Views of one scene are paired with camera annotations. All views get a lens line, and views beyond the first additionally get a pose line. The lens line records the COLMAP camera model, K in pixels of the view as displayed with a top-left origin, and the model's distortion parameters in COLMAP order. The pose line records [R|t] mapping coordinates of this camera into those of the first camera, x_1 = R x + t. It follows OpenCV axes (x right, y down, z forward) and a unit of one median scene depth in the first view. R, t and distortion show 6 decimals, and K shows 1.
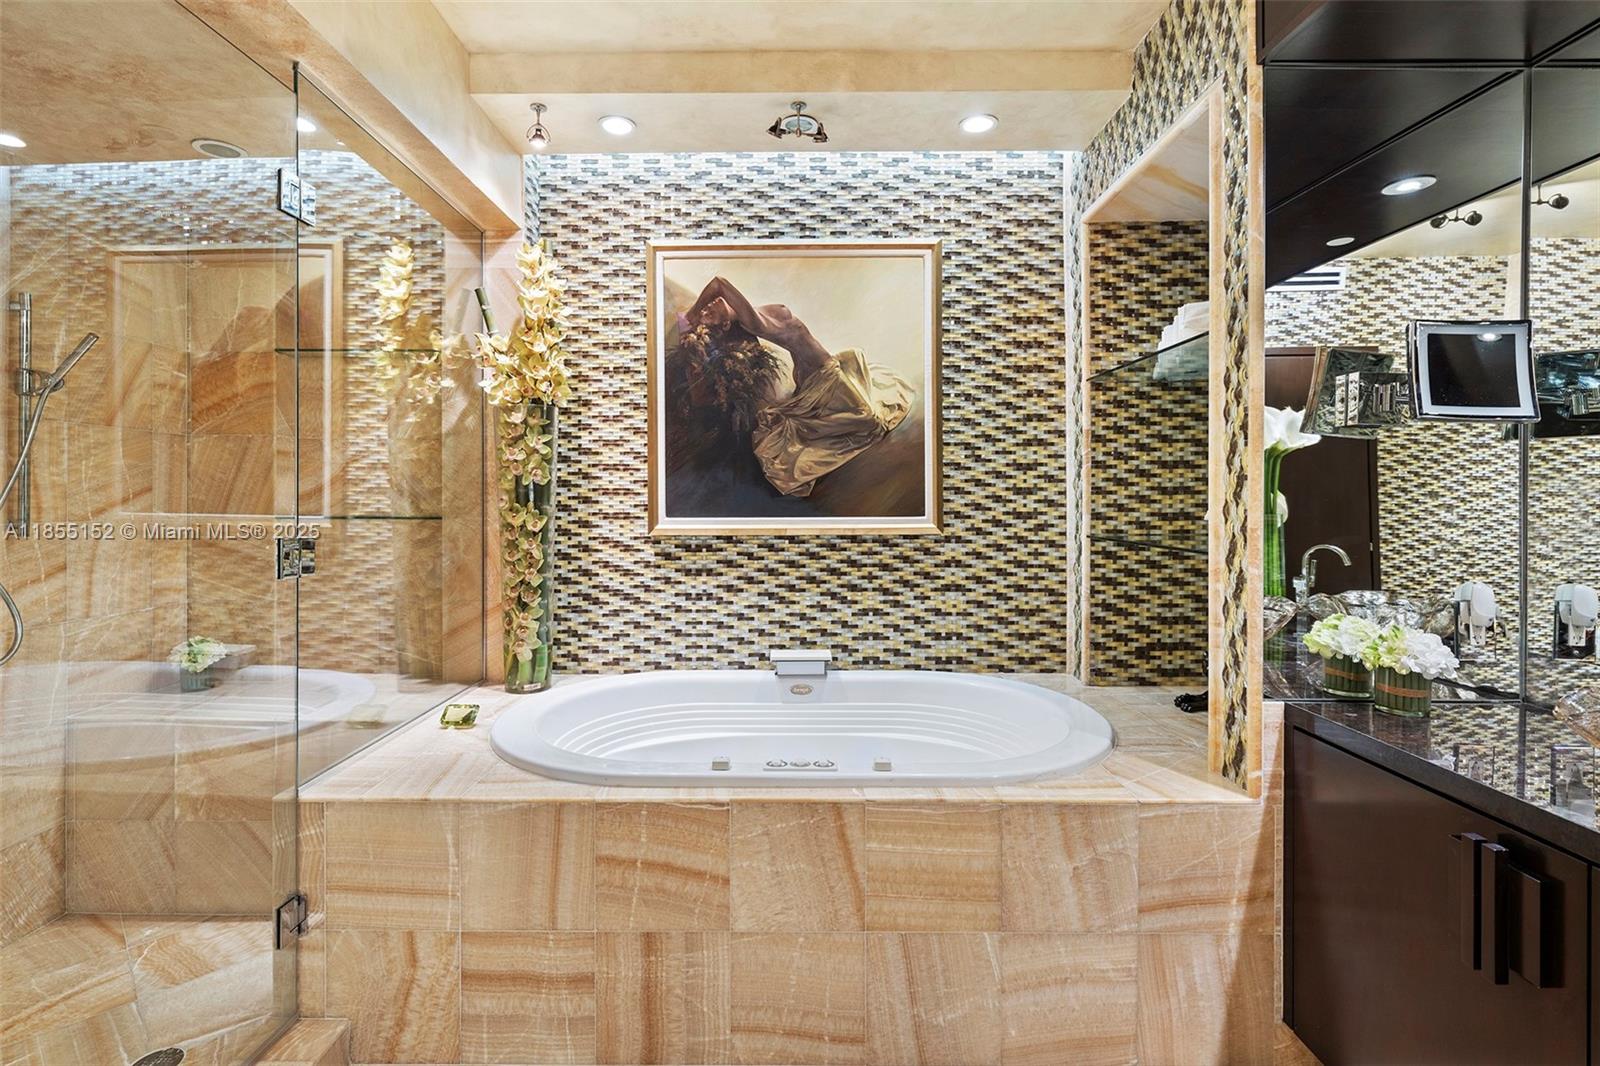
lens RADIAL K [[763.8, 0, 808.6], [0, 763.8, 503.7], [0, 0, 1]] dist [-0.004032, -0.000365]
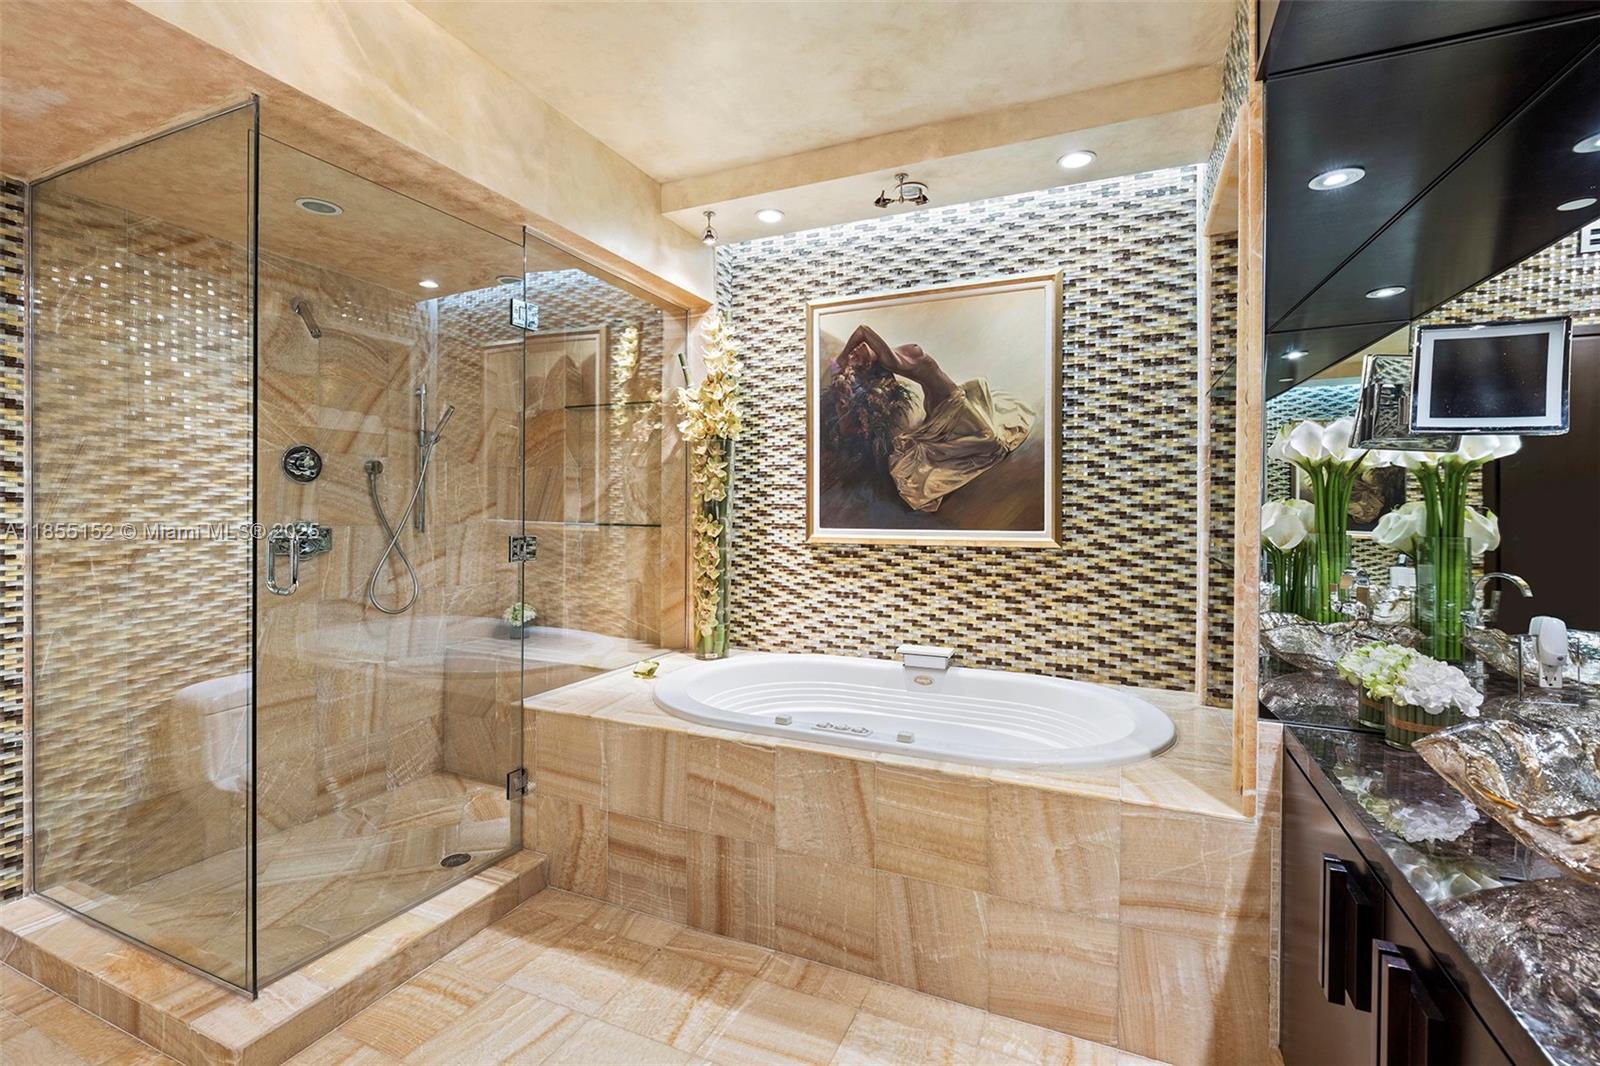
lens RADIAL K [[724.0, 0, 807.9], [0, 724.0, 521.0], [0, 0, 1]] dist [-0.008347, -0.000570]
pose [[0.913740, 0.012077, -0.406120, 0.262452], [-0.009953, 0.999924, 0.007340, -0.001517], [0.406177, -0.002665, 0.913790, -0.057989]]
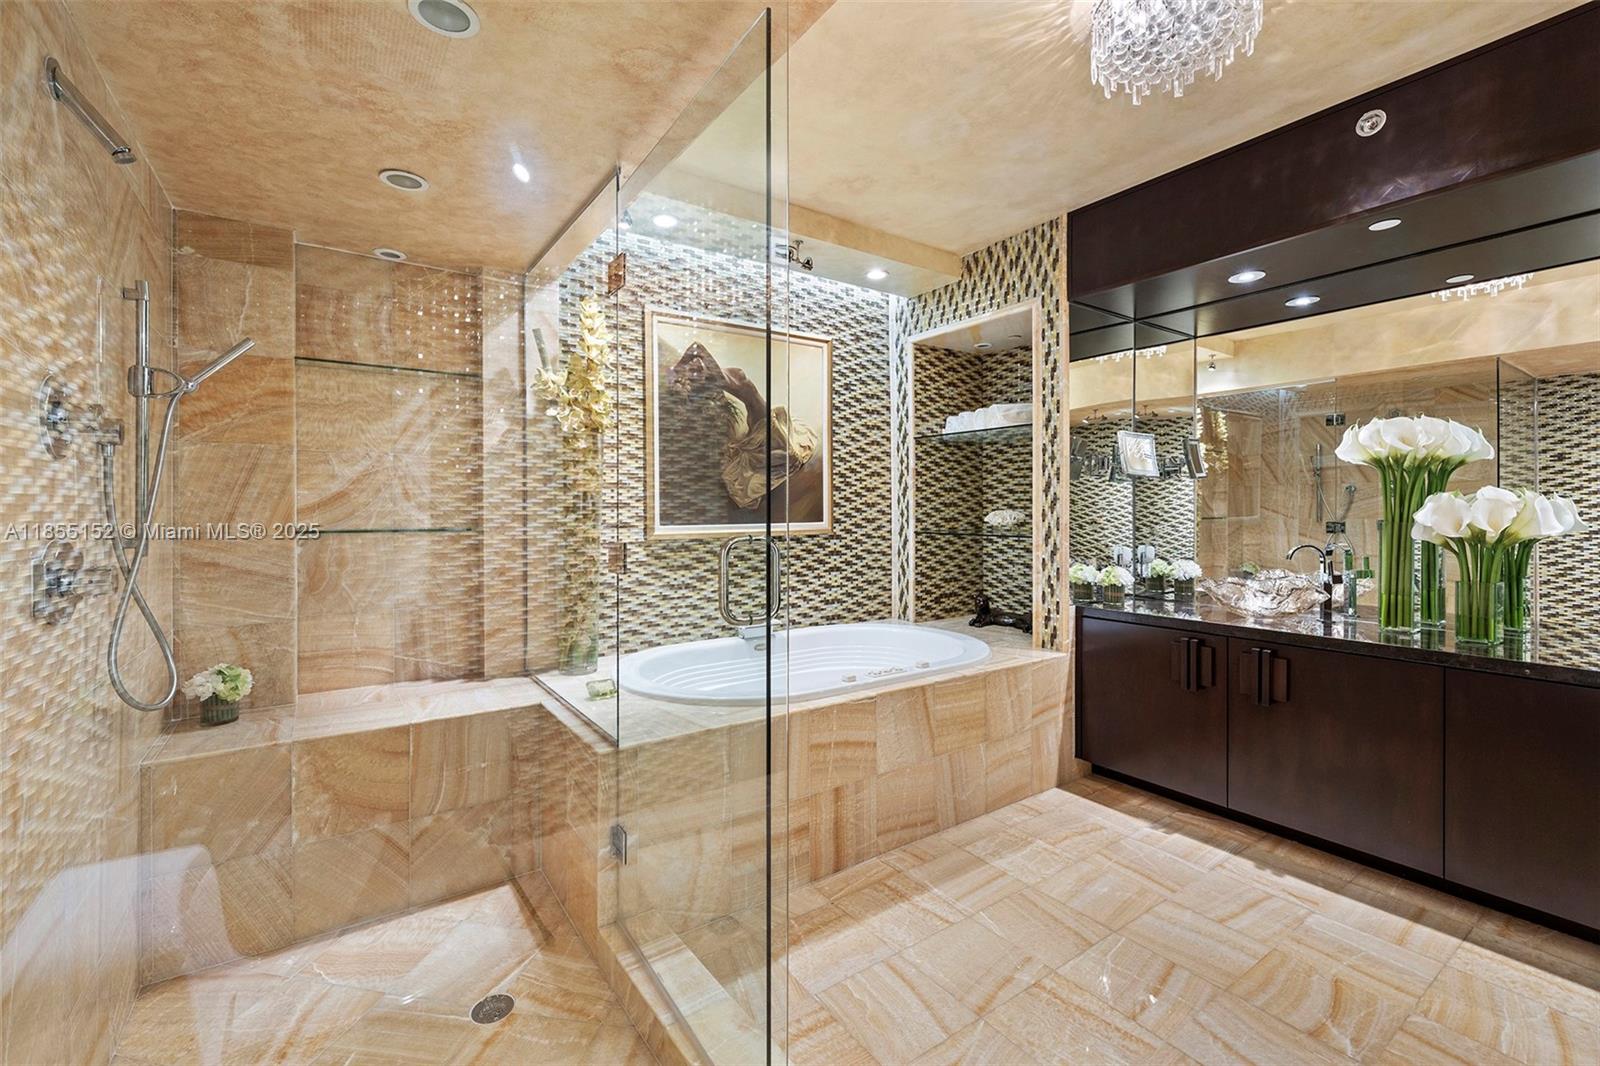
lens RADIAL K [[661.1, 0, 817.2], [0, 661.1, 517.6], [0, 0, 1]] dist [-0.008010, 0.002158]
pose [[0.819447, -0.010385, 0.573061, -0.601267], [0.008271, 0.999946, 0.006293, -0.000298], [-0.573095, -0.000417, 0.819489, -0.051681]]
